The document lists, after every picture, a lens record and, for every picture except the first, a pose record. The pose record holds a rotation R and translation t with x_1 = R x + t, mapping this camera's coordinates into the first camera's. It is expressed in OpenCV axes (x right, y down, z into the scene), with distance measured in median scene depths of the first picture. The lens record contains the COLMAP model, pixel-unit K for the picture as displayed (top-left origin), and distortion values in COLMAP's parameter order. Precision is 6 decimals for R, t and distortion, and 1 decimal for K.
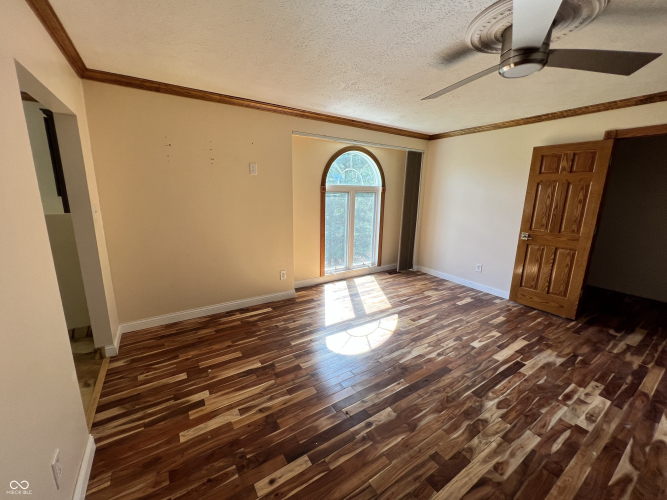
lens RADIAL K [[269.9, 0, 334.3], [0, 269.9, 250.5], [0, 0, 1]] dist [-0.002168, 0.000575]
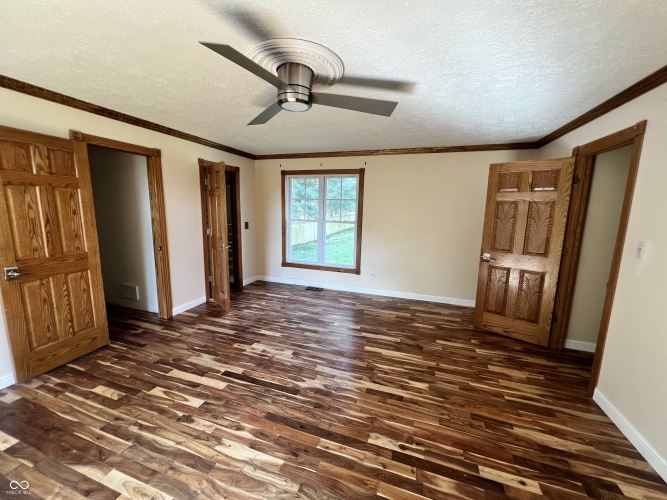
lens RADIAL K [[269.9, 0, 329.1], [0, 269.9, 248.9], [0, 0, 1]] dist [-0.002168, 0.000575]
pose [[-0.613135, -0.151555, 0.775304, -0.249699], [0.136242, 0.946433, 0.292751, -0.253640], [-0.778141, 0.285124, -0.559643, 1.074563]]
